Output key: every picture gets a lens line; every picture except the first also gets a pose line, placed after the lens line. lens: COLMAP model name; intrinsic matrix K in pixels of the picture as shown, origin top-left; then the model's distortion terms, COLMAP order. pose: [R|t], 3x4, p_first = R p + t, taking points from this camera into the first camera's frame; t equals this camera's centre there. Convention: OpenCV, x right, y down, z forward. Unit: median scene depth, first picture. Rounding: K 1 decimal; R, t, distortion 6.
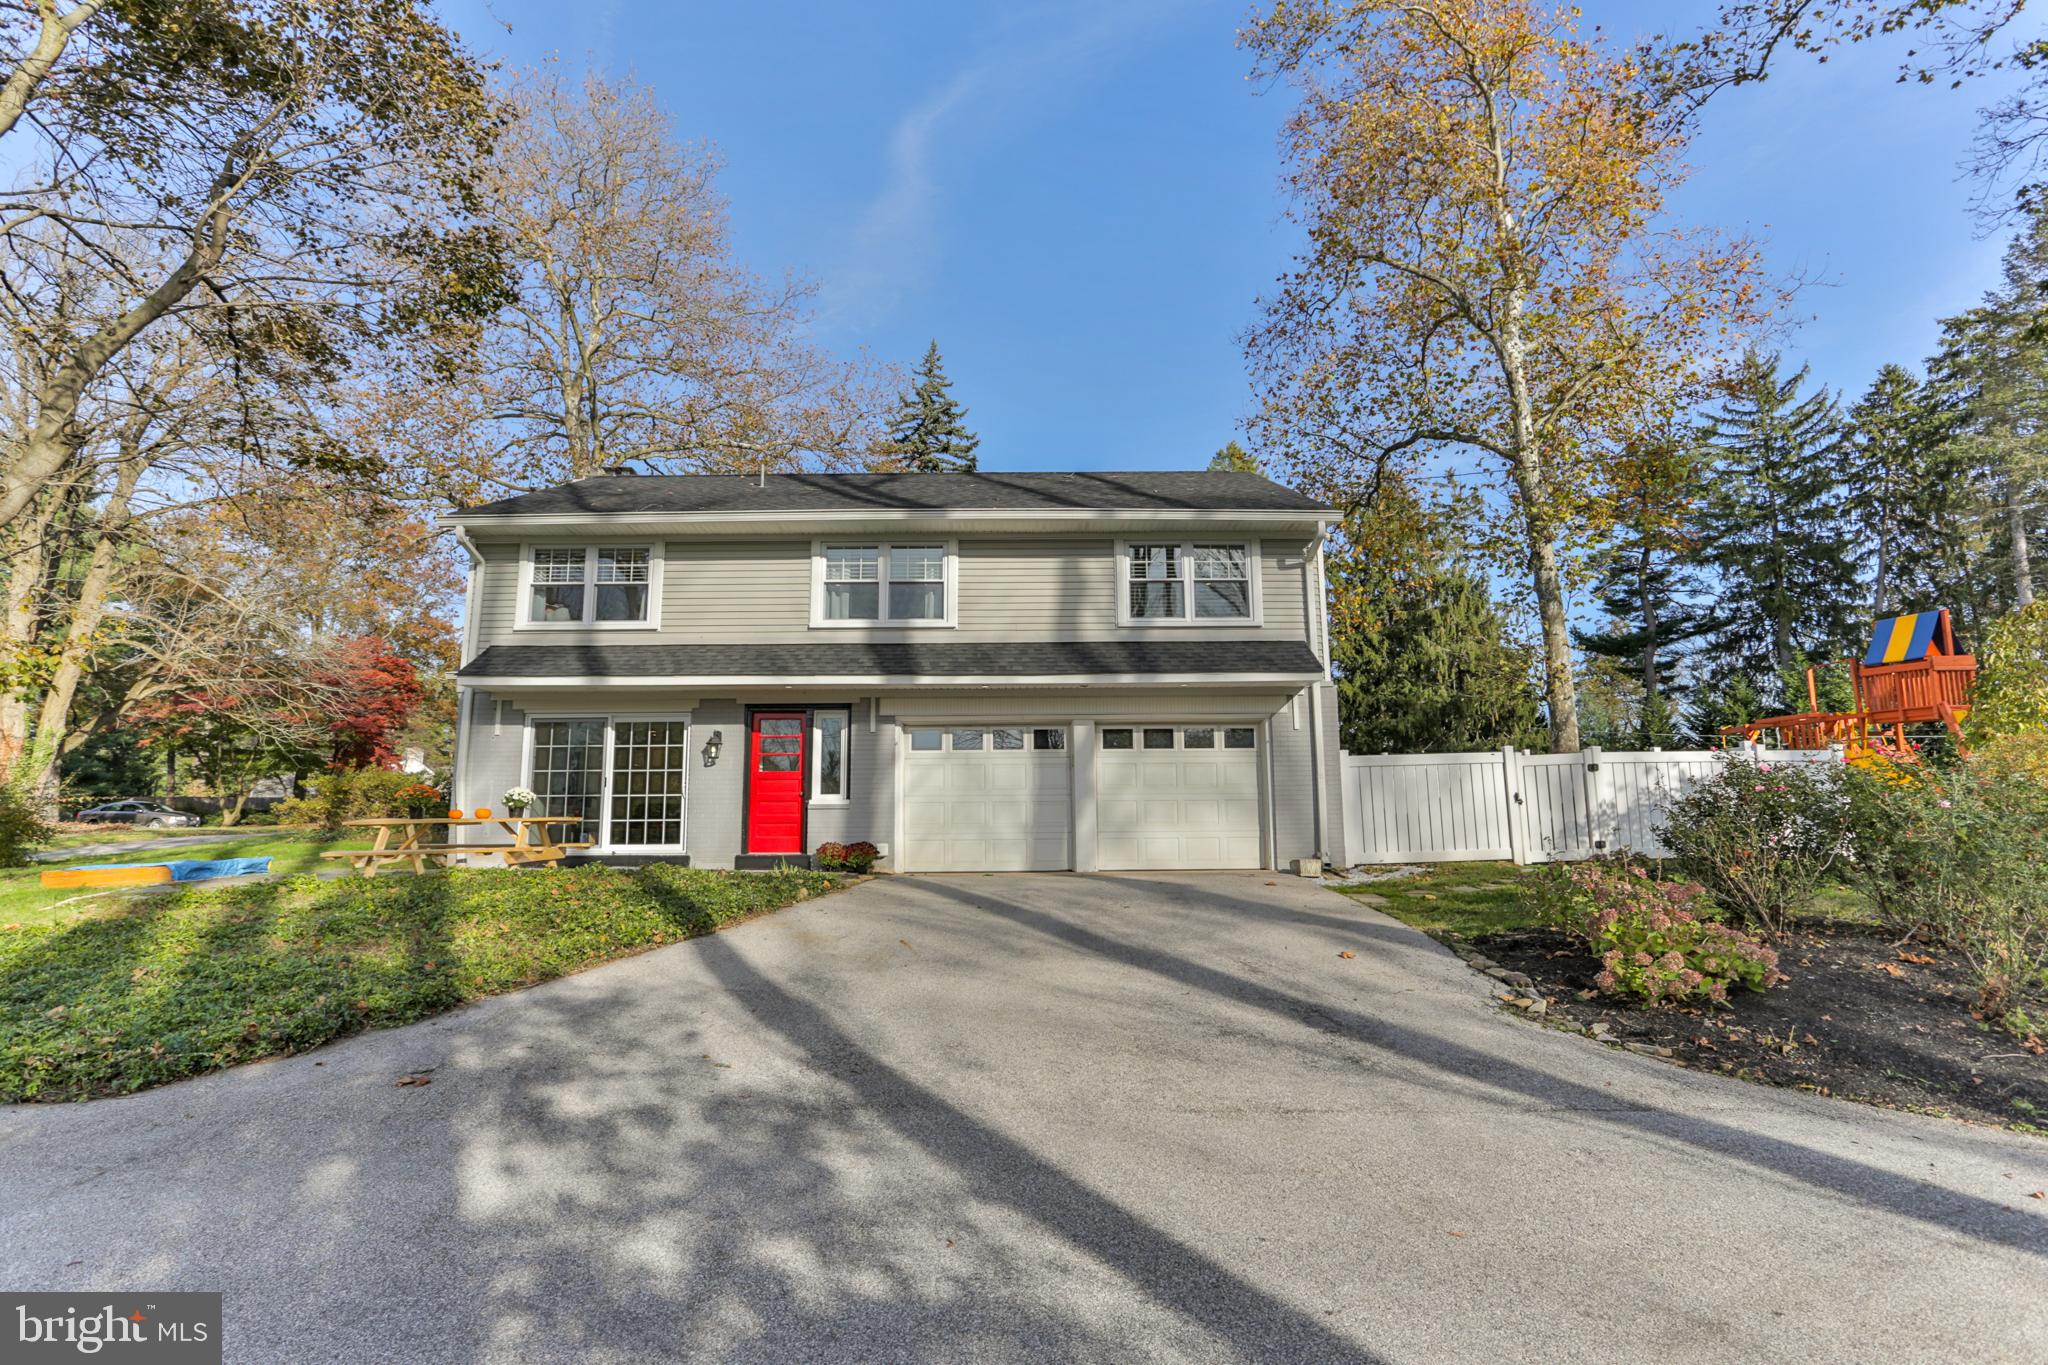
lens RADIAL K [[1080.4, 0, 1018.5], [0, 1080.4, 677.9], [0, 0, 1]] dist [-0.048364, 0.034112]
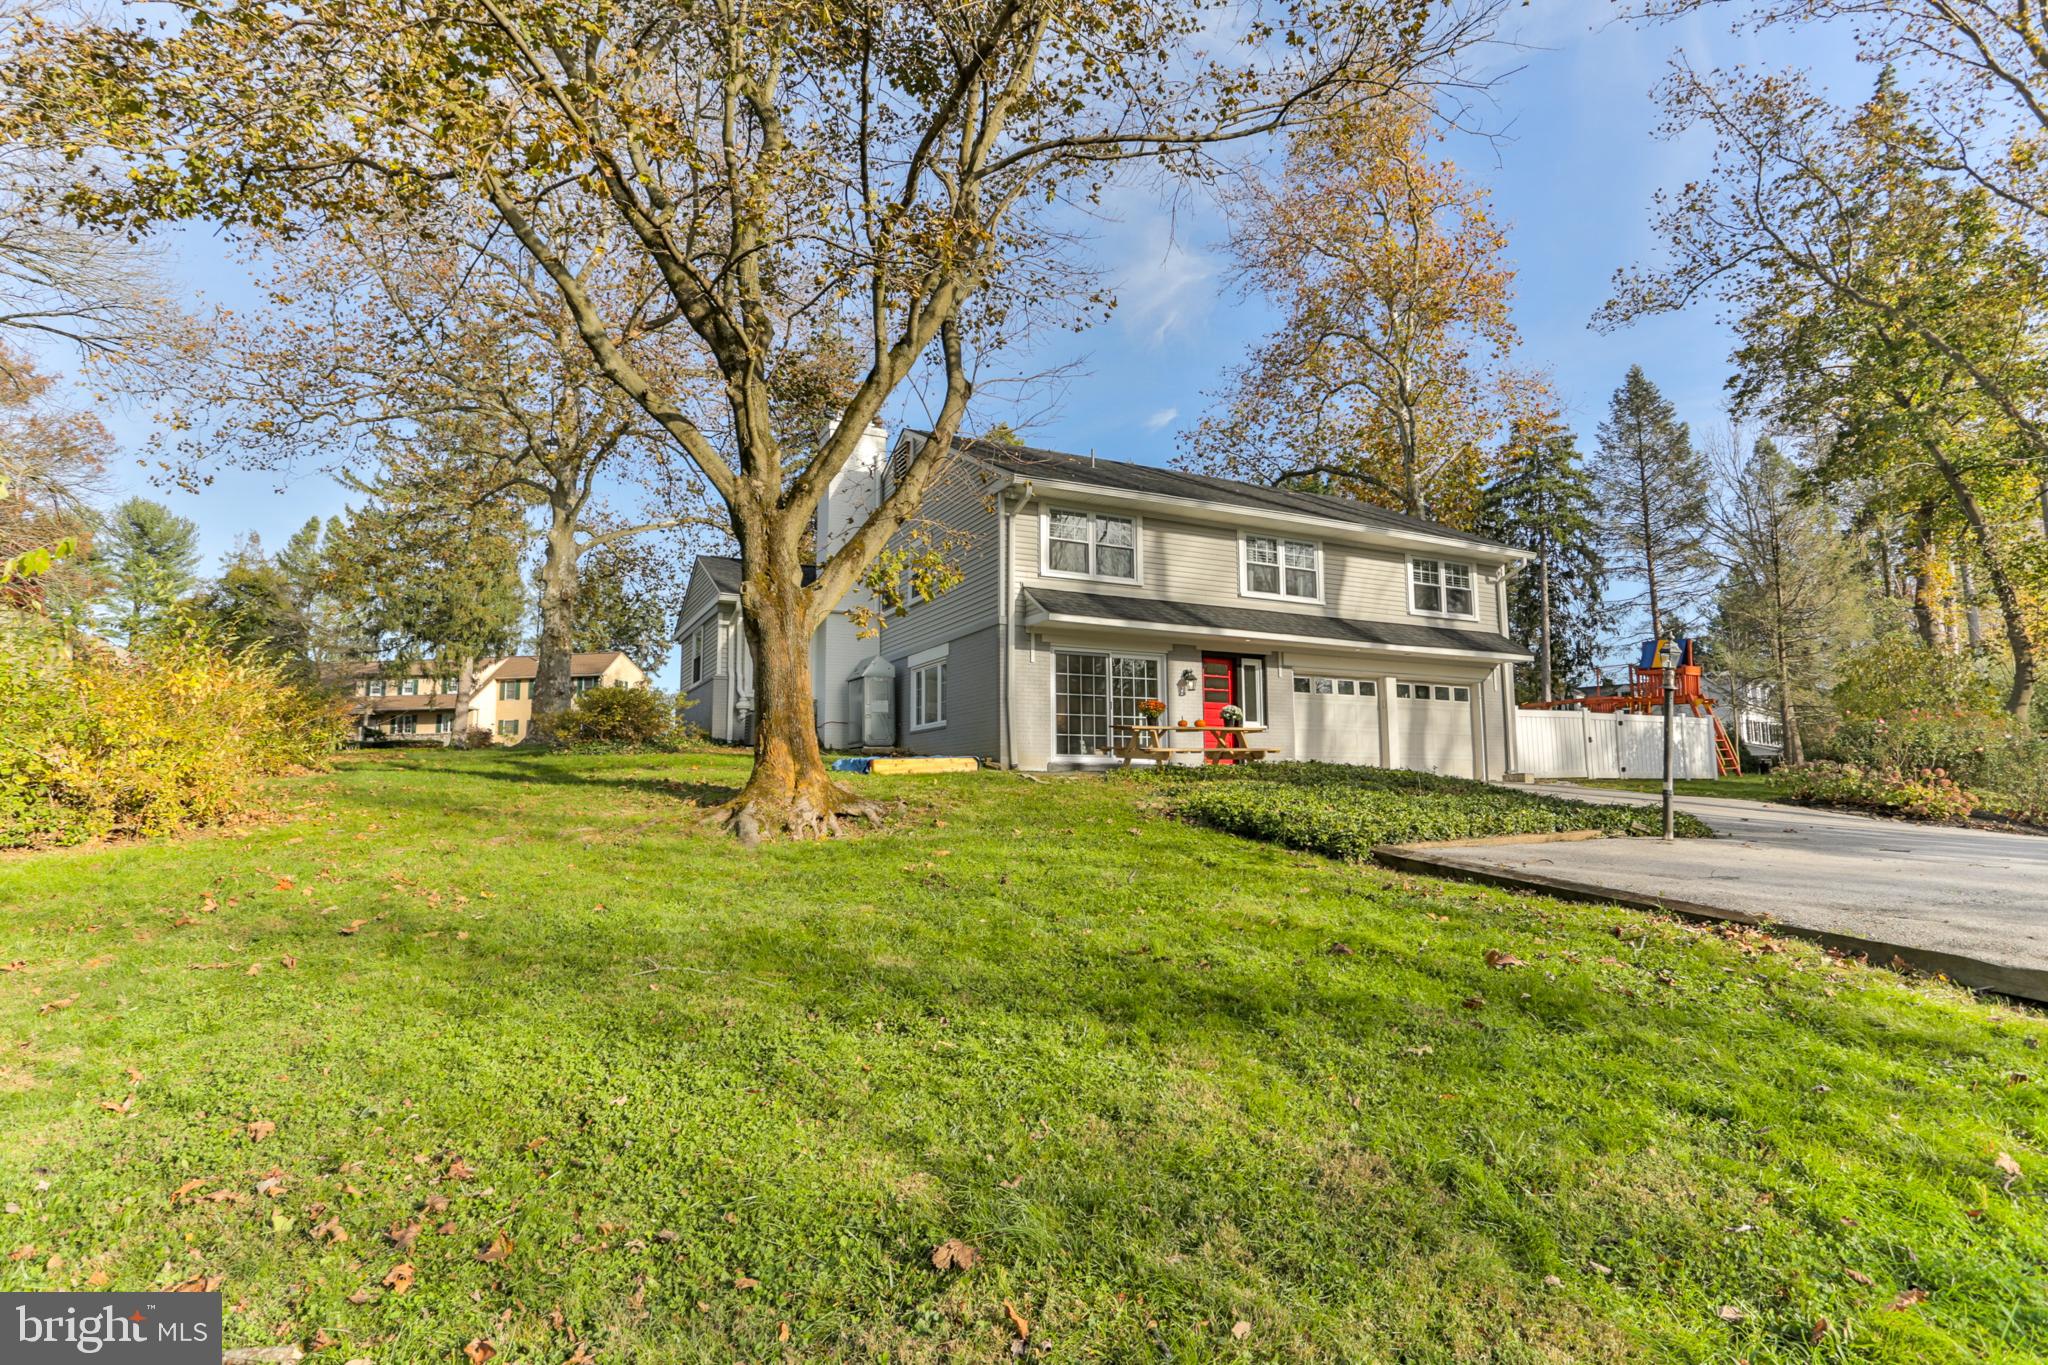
lens RADIAL K [[1080.4, 0, 1018.5], [0, 1080.4, 677.9], [0, 0, 1]] dist [-0.048364, 0.034112]
pose [[0.894872, 0.057986, 0.442540, -1.020736], [-0.089499, 0.994699, 0.050643, 0.011574], [-0.437257, -0.084926, 0.895318, -0.081807]]
